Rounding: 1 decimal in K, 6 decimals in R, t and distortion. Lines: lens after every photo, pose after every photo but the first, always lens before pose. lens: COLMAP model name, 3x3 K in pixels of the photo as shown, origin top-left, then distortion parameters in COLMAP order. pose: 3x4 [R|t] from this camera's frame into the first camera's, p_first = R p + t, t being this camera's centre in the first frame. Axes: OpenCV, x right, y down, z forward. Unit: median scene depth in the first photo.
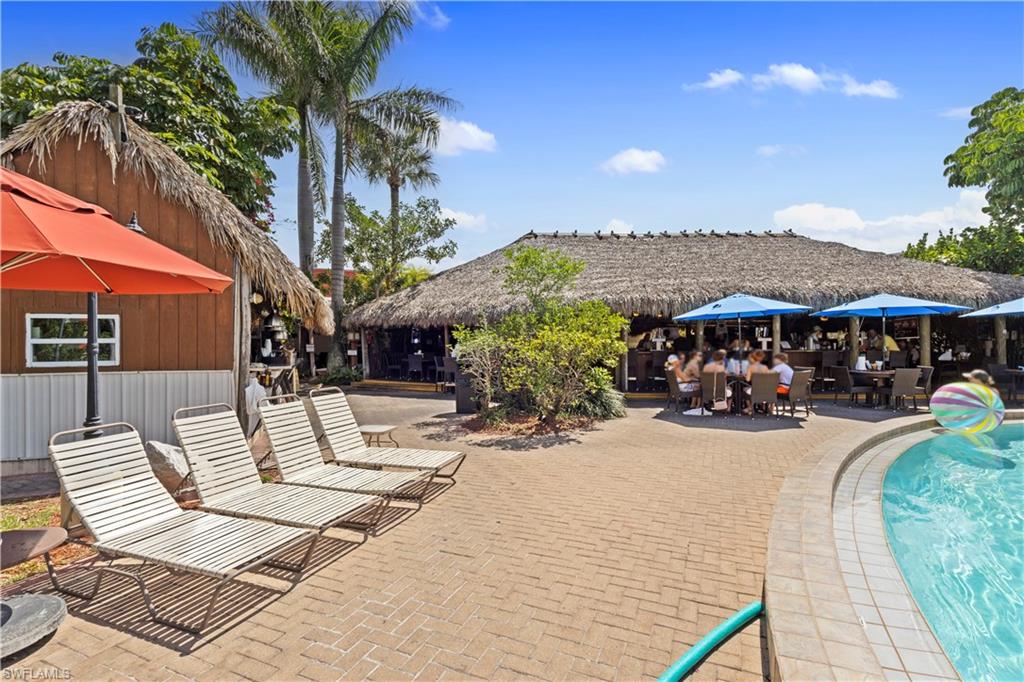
lens RADIAL K [[469.9, 0, 510.5], [0, 469.9, 342.3], [0, 0, 1]] dist [0.002982, 0.001058]
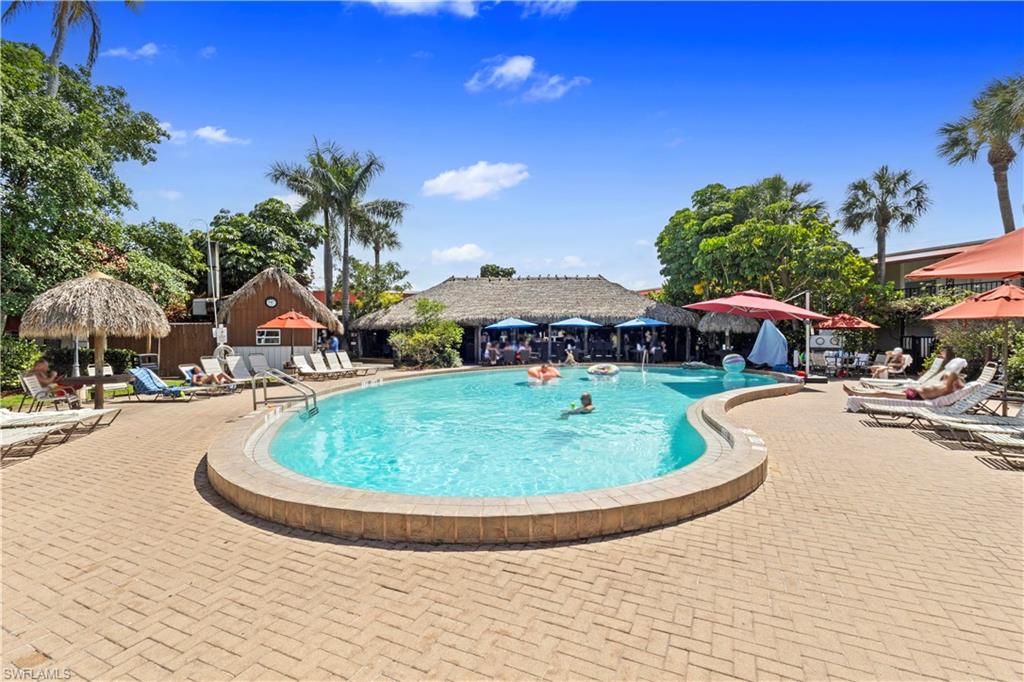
lens RADIAL K [[469.9, 0, 510.5], [0, 469.9, 342.3], [0, 0, 1]] dist [0.002982, 0.001058]
pose [[0.999778, -0.000164, -0.021076, 0.316716], [0.000348, 0.999962, 0.008691, 0.001473], [0.021074, -0.008697, 0.999740, -0.828888]]
